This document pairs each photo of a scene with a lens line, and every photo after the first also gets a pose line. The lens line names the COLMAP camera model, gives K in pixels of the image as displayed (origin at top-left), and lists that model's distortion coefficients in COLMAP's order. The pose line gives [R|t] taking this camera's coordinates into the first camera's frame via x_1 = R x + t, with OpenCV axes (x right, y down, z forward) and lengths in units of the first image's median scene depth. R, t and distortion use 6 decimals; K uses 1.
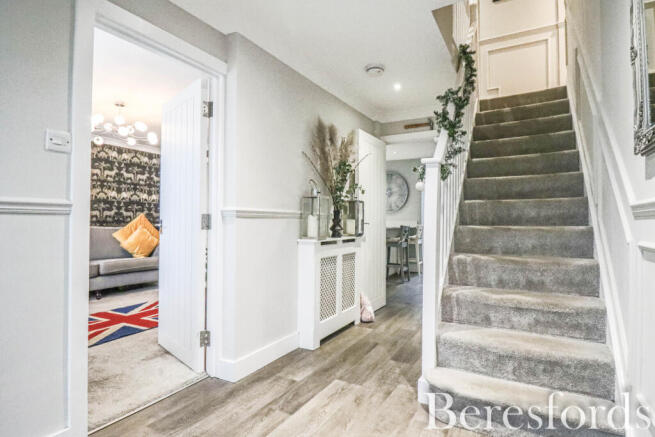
lens RADIAL K [[349.8, 0, 325.8], [0, 349.8, 215.9], [0, 0, 1]] dist [-0.002561, -0.000354]
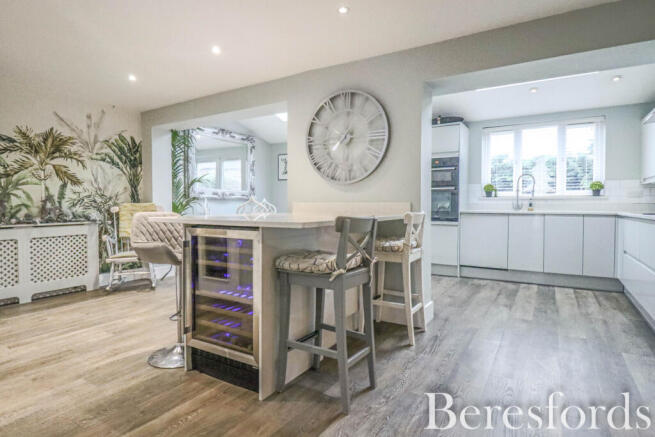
lens RADIAL K [[349.8, 0, 327.6], [0, 349.8, 216.2], [0, 0, 1]] dist [-0.002561, -0.000354]
pose [[0.999971, 0.006046, -0.004613, 0.174223], [-0.005814, 0.998794, 0.048756, 0.012401], [0.004903, -0.048727, 0.998800, 0.613405]]
